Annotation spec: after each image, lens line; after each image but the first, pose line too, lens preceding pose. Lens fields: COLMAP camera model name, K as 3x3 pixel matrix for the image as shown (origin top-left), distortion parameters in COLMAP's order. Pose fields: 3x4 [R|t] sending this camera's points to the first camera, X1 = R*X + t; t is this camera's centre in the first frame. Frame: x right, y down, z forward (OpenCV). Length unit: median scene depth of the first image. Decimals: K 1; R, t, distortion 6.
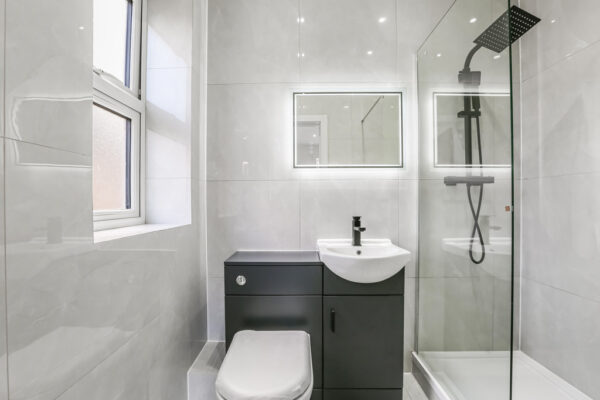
lens RADIAL K [[274.7, 0, 296.8], [0, 274.7, 199.6], [0, 0, 1]] dist [-0.051459, 0.020570]
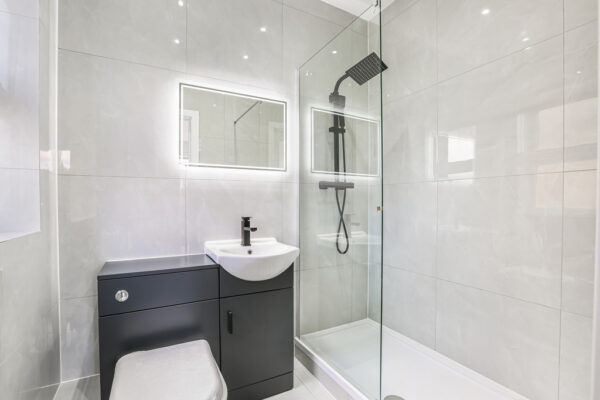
lens RADIAL K [[274.7, 0, 296.8], [0, 274.7, 199.6], [0, 0, 1]] dist [-0.051459, 0.020570]
pose [[0.876152, 0.008944, 0.481952, -0.106311], [-0.008284, 0.999960, -0.003498, -0.000890], [-0.481964, -0.000927, 0.876191, 0.013724]]
